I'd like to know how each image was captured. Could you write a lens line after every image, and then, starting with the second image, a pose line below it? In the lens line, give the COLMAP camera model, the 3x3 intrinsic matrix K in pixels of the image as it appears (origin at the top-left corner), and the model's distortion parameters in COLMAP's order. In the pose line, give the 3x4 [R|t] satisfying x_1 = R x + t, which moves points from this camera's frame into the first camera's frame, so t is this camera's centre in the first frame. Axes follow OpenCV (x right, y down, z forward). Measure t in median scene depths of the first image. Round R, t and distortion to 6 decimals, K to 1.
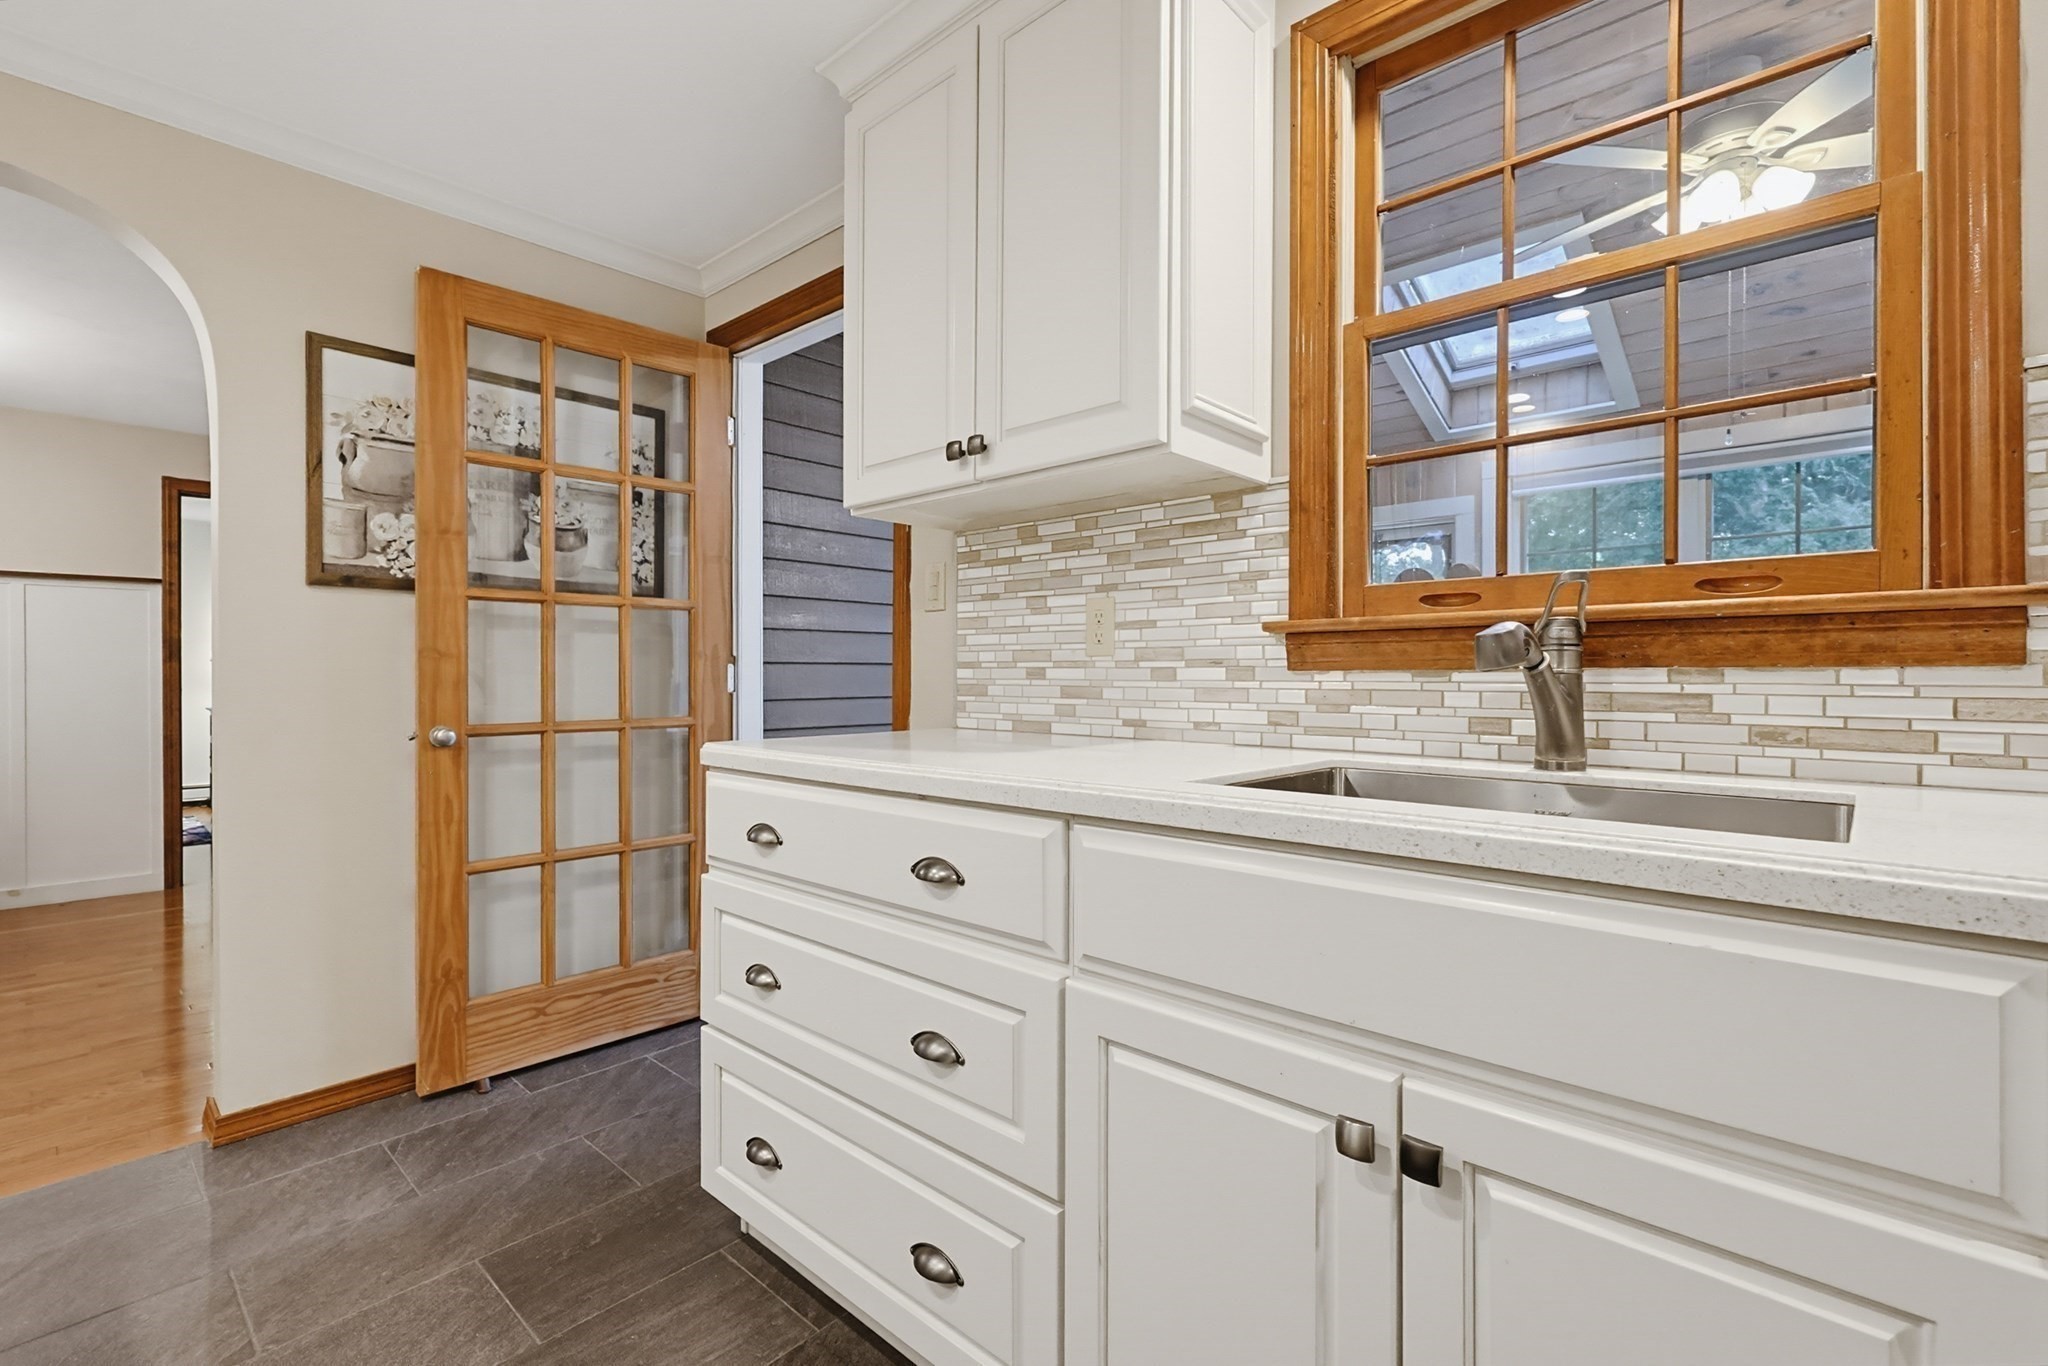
lens RADIAL K [[893.5, 0, 1018.1], [0, 893.5, 684.5], [0, 0, 1]] dist [0.000999, -0.000227]
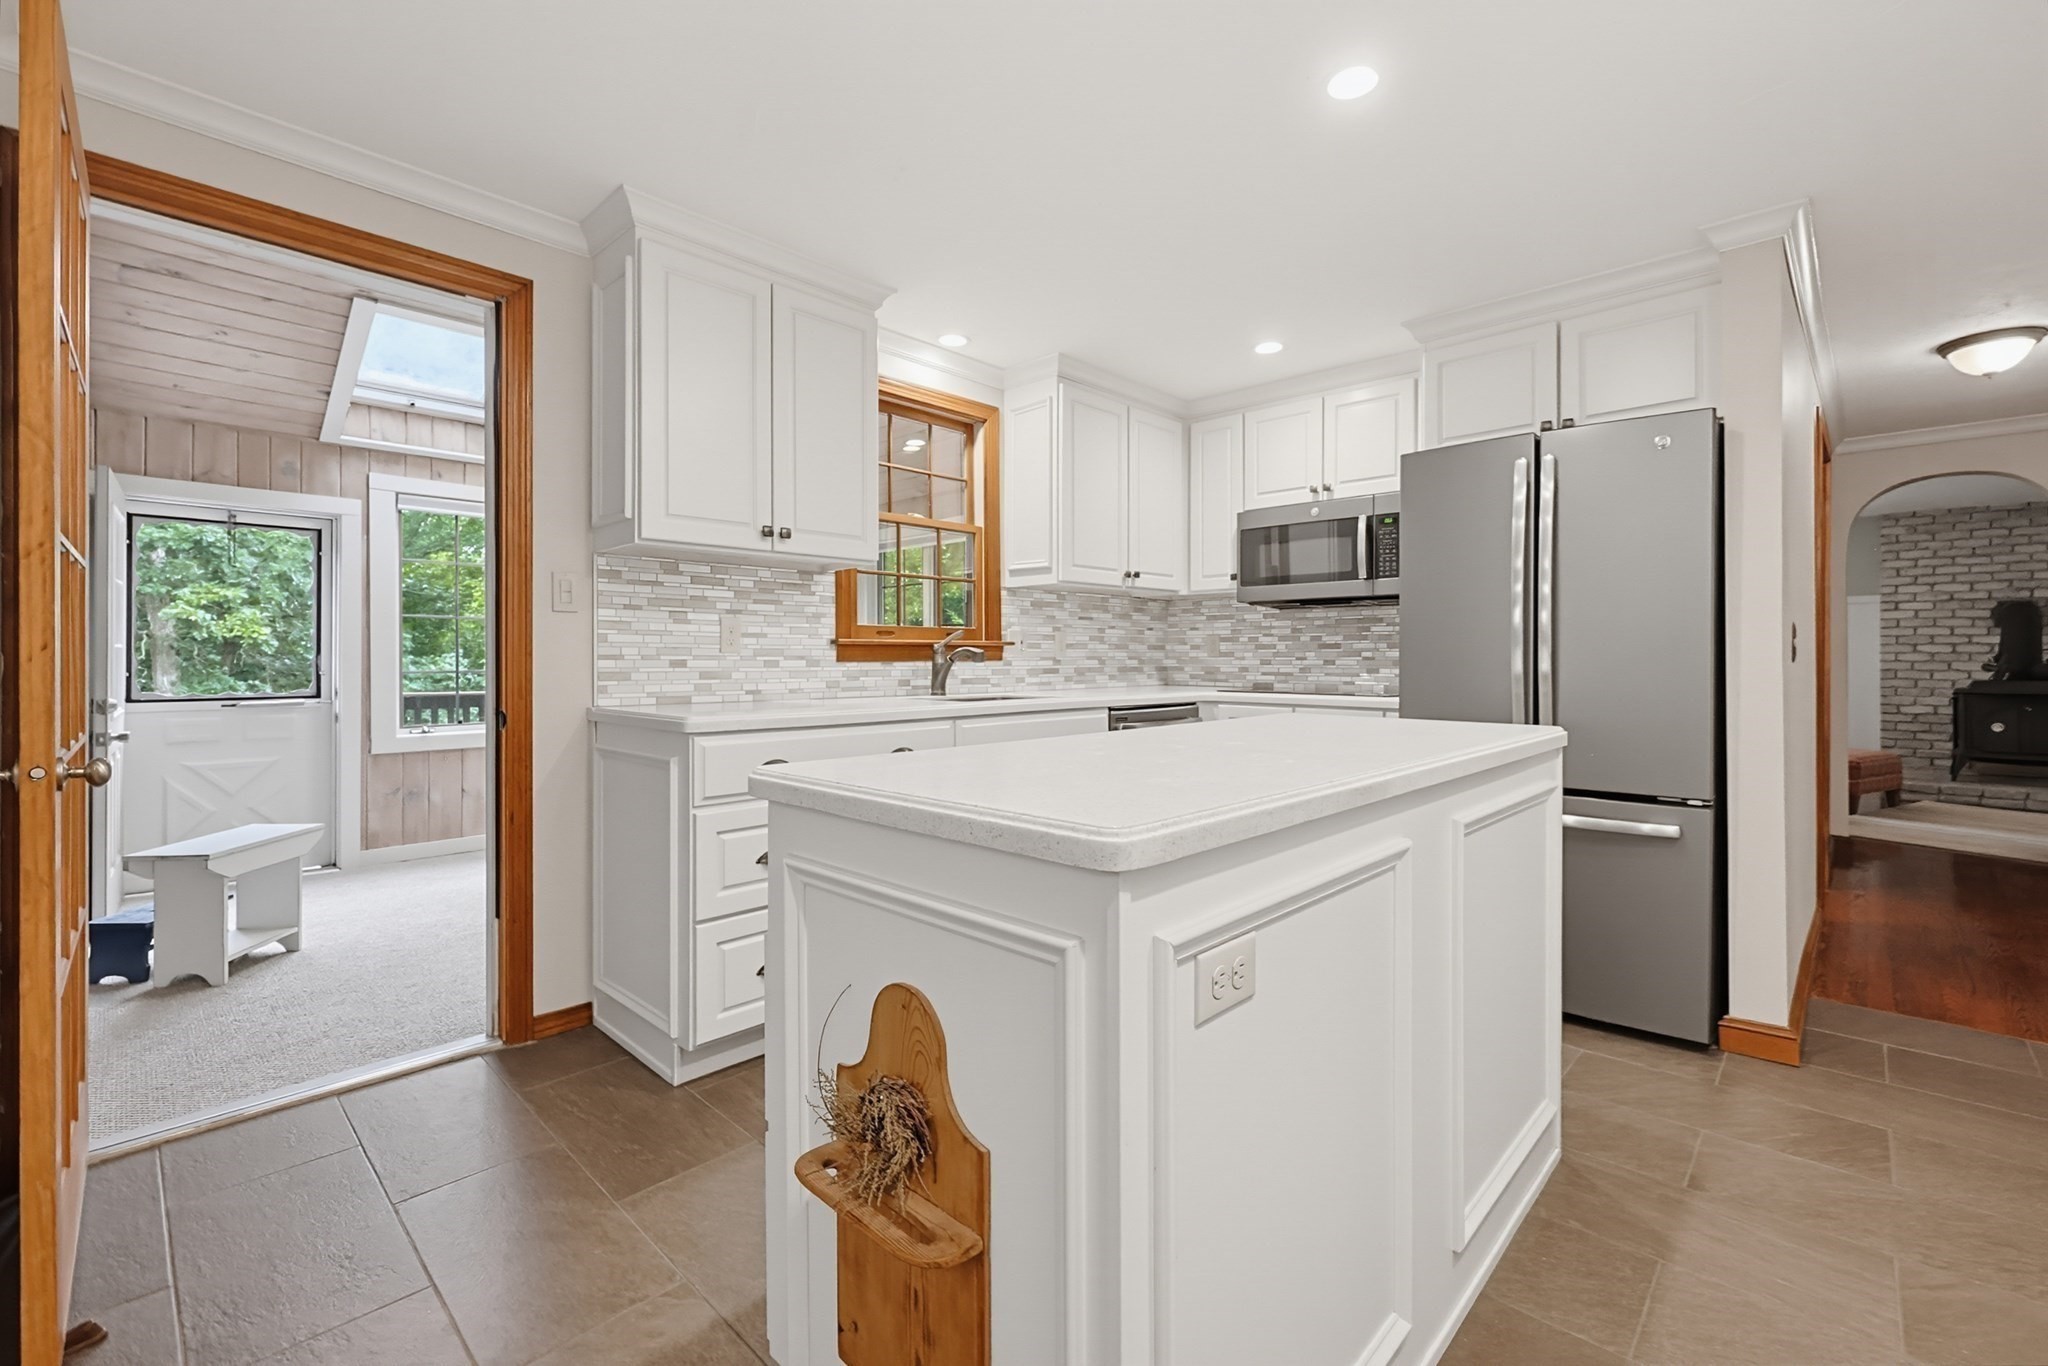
lens RADIAL K [[873.4, 0, 1021.9], [0, 873.4, 656.1], [0, 0, 1]] dist [-0.000284, 0.000034]
pose [[0.032036, 0.000616, 0.999487, -1.565355], [0.008546, 0.999963, -0.000890, -0.021074], [-0.999450, 0.008571, 0.032030, 0.436238]]
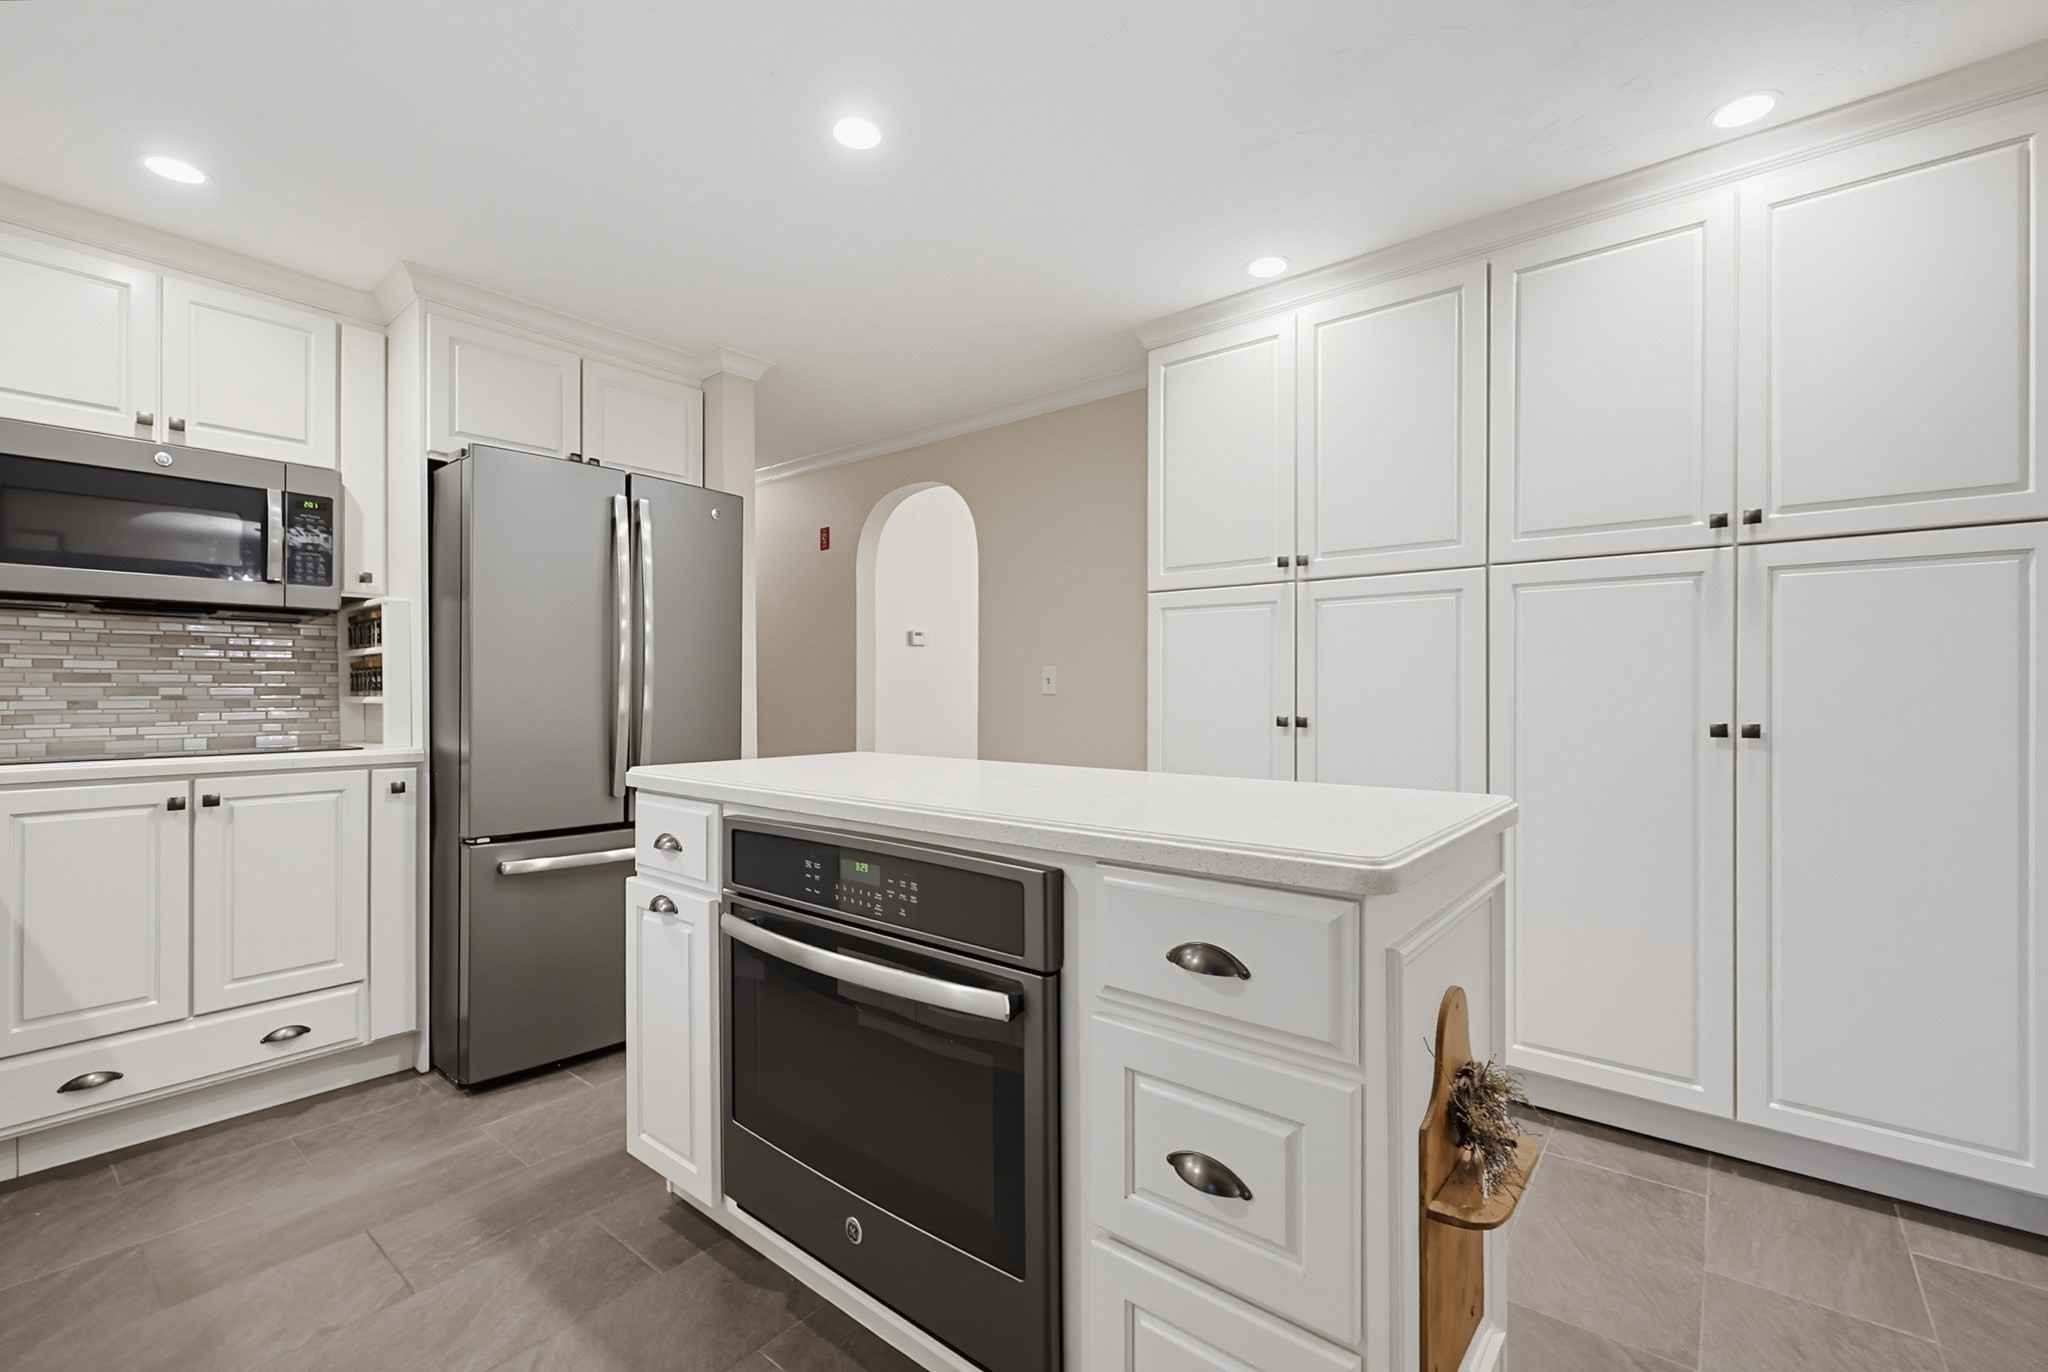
lens RADIAL K [[893.5, 0, 1018.1], [0, 893.5, 687.5], [0, 0, 1]] dist [0.000999, -0.000227]
pose [[-0.998736, -0.000209, -0.050263, -0.623815], [-0.000549, 0.999977, 0.006760, -0.036851], [0.050261, 0.006779, -0.998713, 1.190410]]
